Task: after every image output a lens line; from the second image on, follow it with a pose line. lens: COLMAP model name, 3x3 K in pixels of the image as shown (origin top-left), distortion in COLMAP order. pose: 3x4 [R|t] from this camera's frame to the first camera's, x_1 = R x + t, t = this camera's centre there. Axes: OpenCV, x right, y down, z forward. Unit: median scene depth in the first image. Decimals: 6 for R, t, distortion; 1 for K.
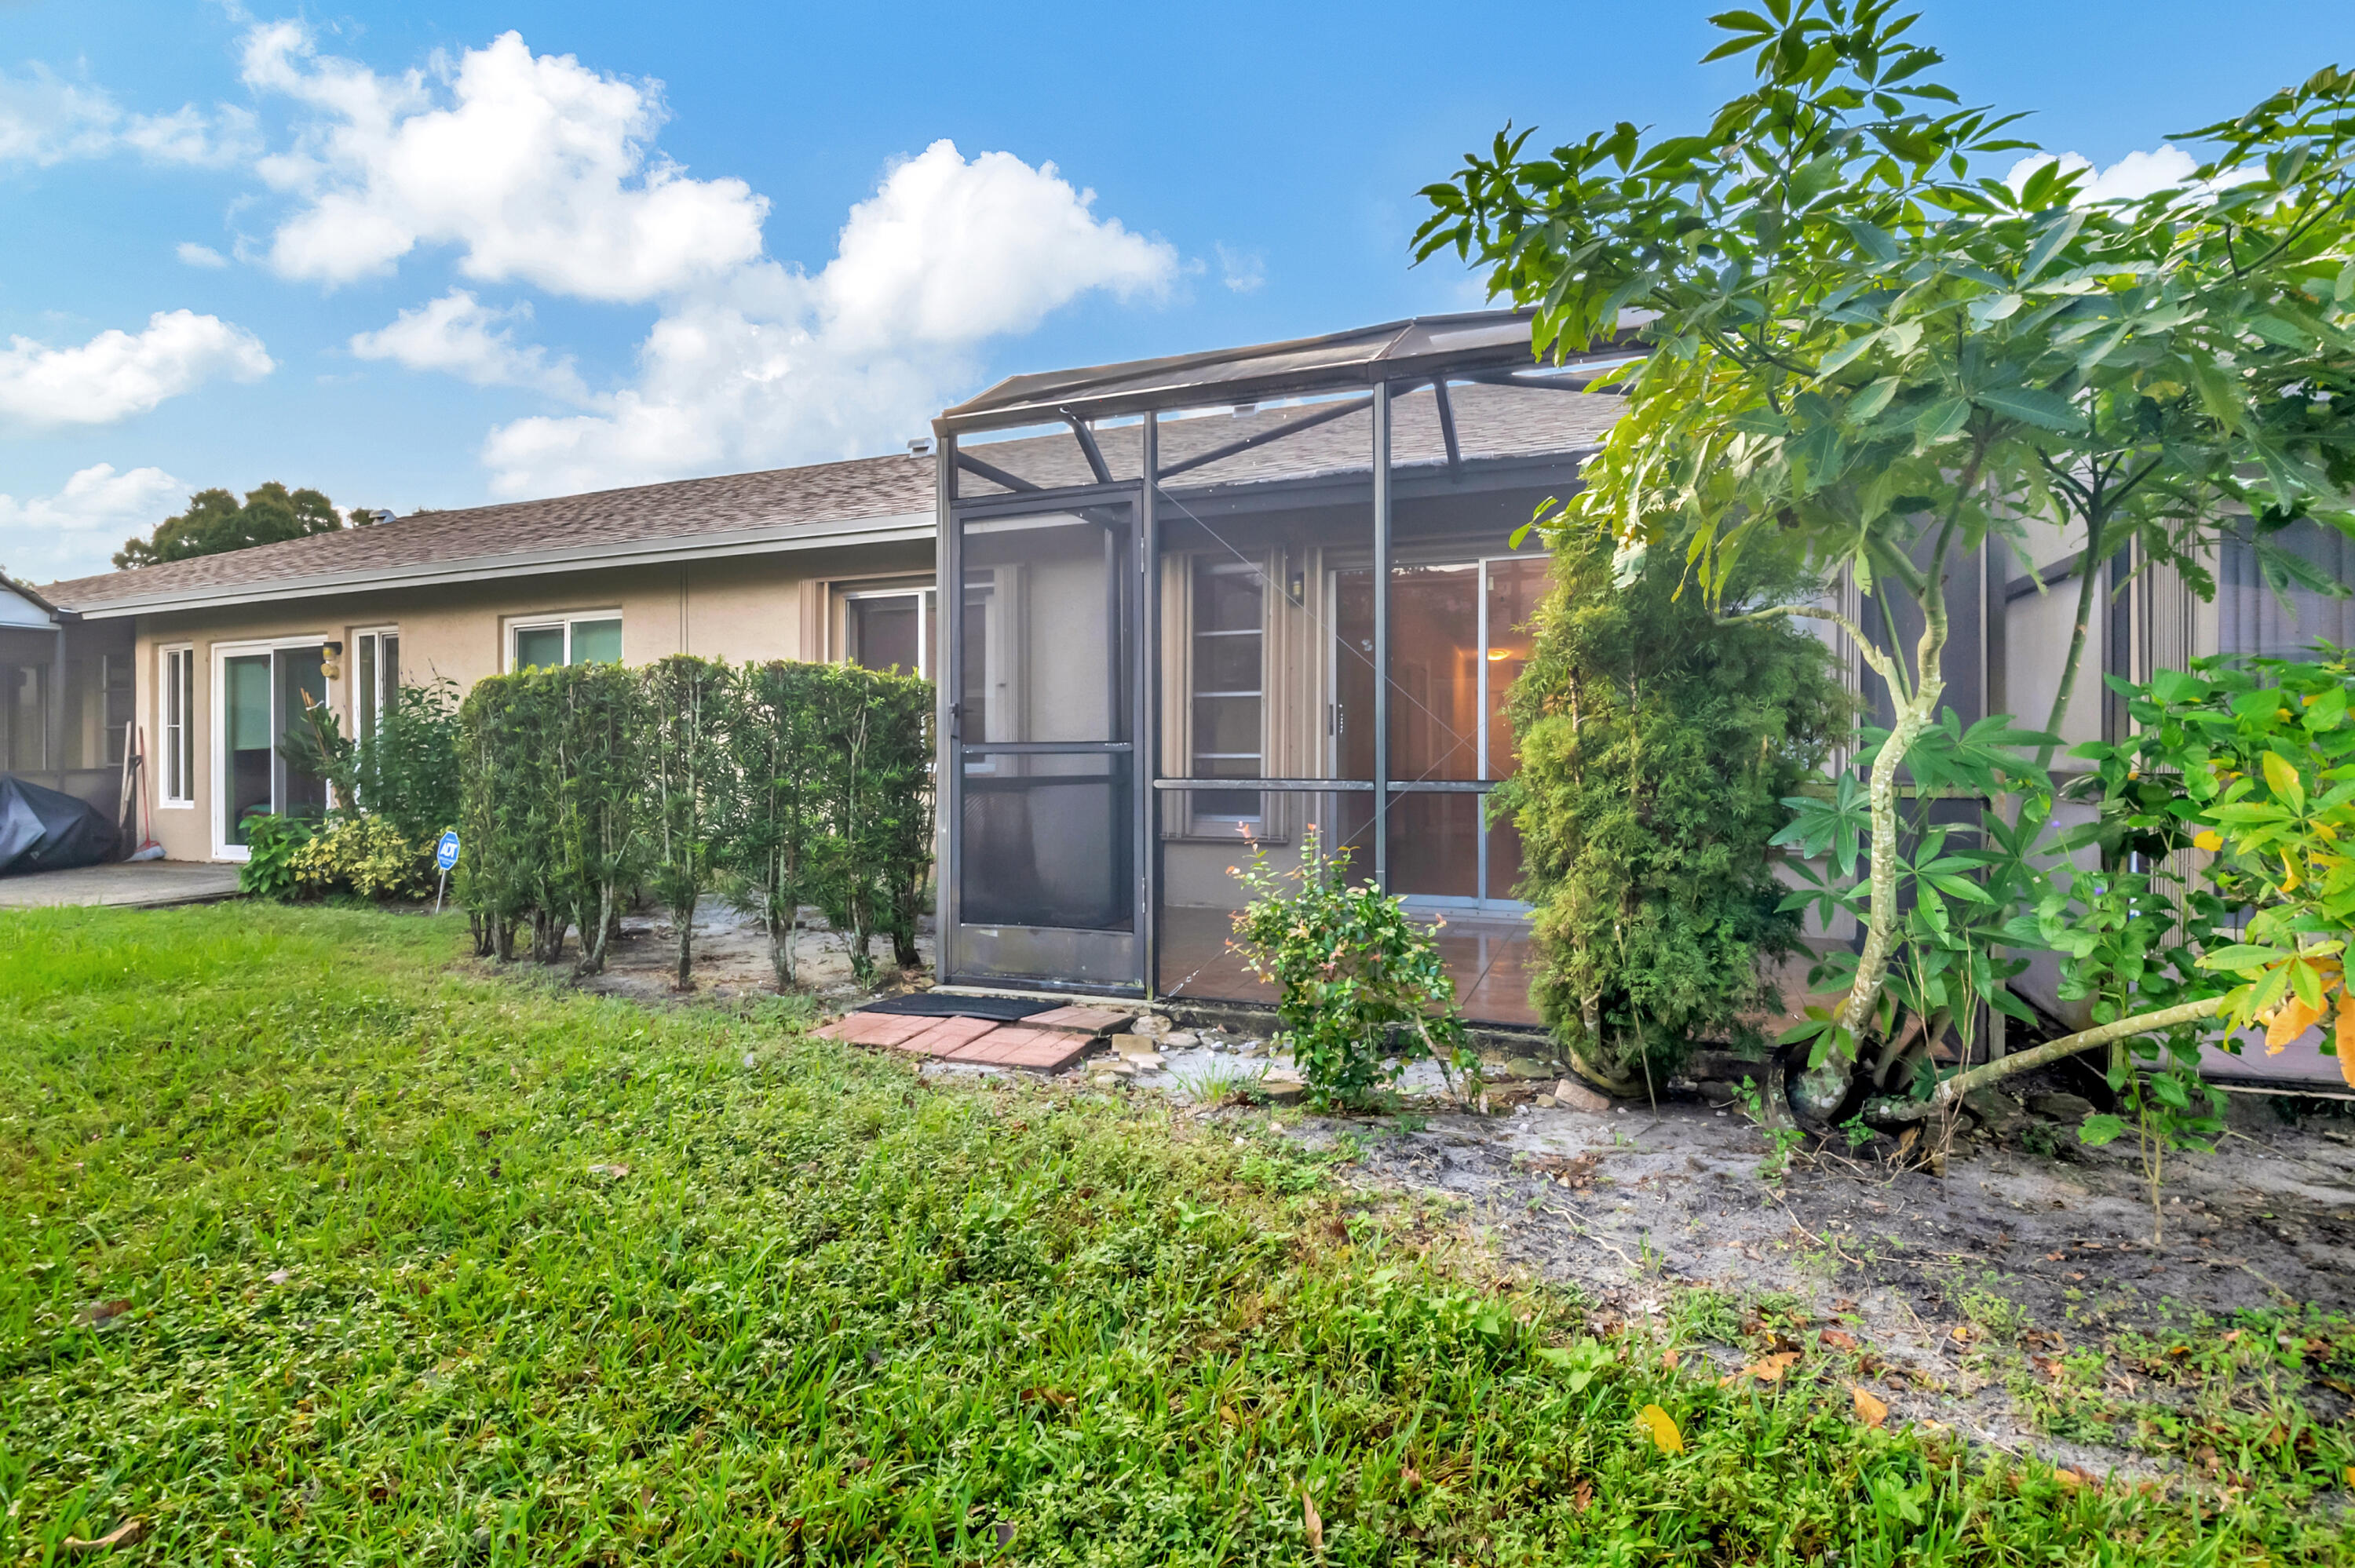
lens RADIAL K [[1191.6, 0, 1179.8], [0, 1191.6, 784.9], [0, 0, 1]] dist [-0.022712, -0.000550]
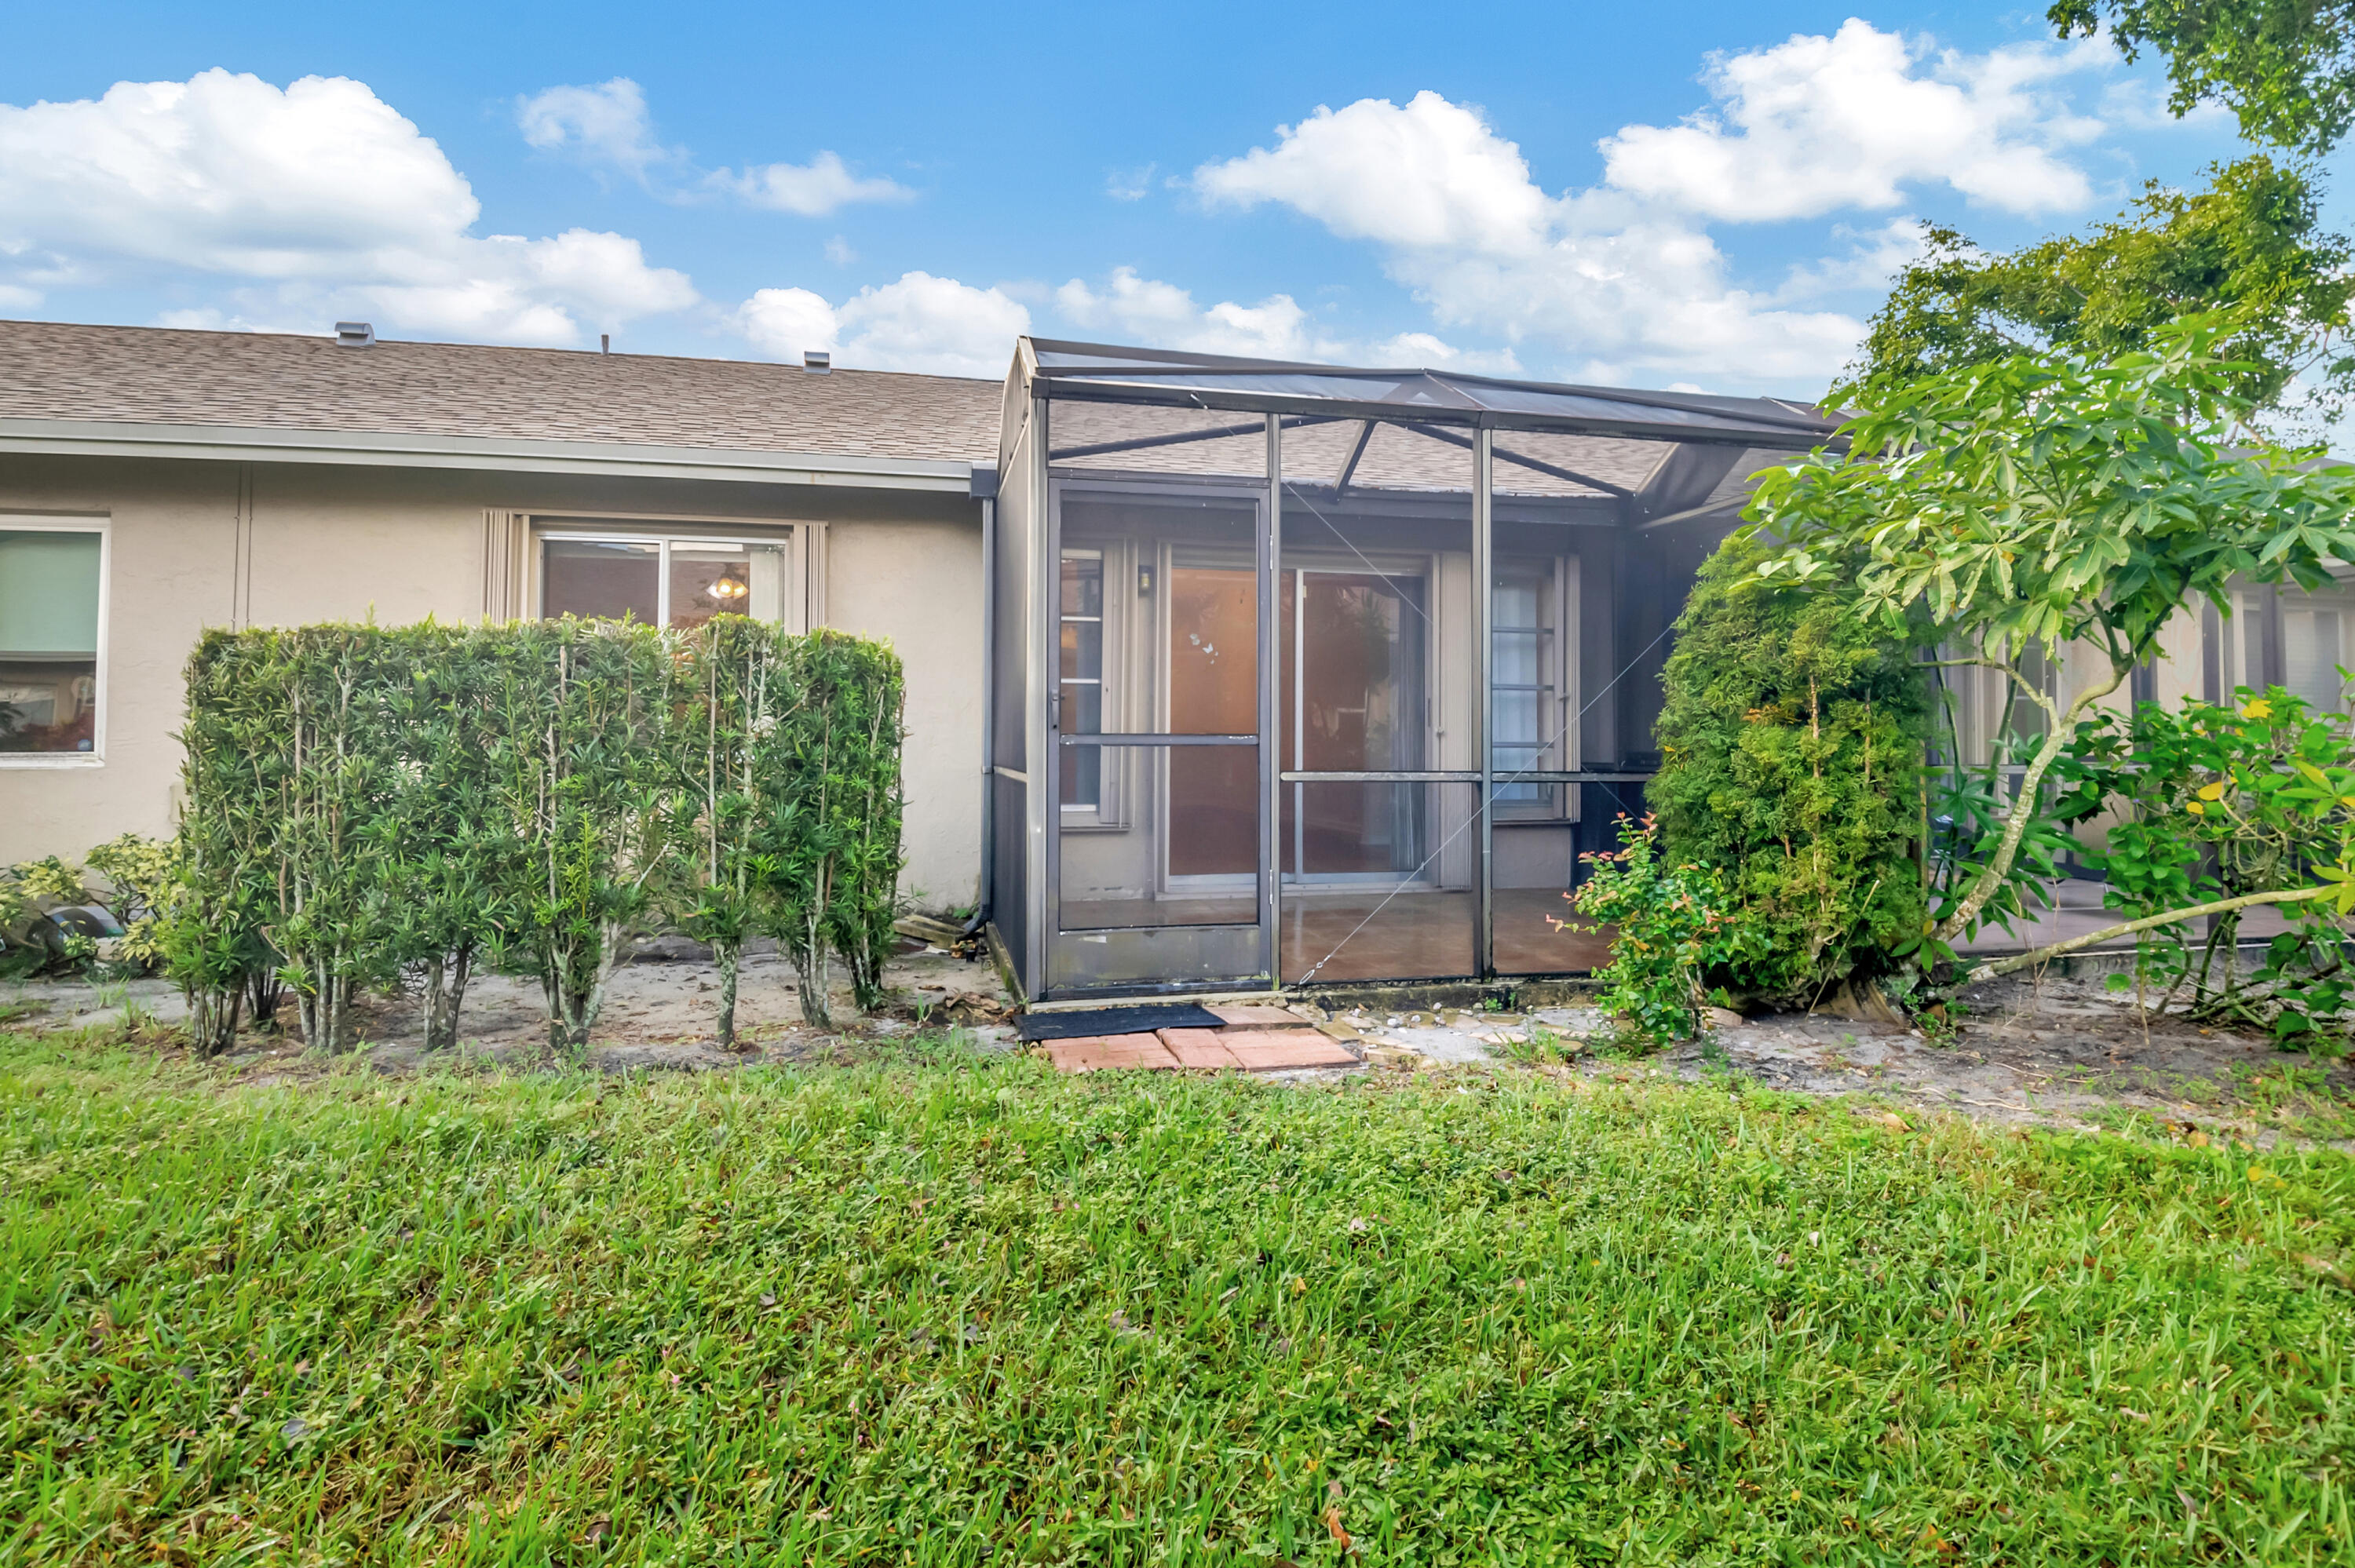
lens RADIAL K [[1191.6, 0, 1179.5], [0, 1191.6, 773.0], [0, 0, 1]] dist [-0.022712, -0.000550]
pose [[0.806439, -0.005796, 0.591290, -0.597829], [0.005324, 0.999983, 0.002540, -0.005805], [-0.591294, 0.001099, 0.806455, 0.202984]]
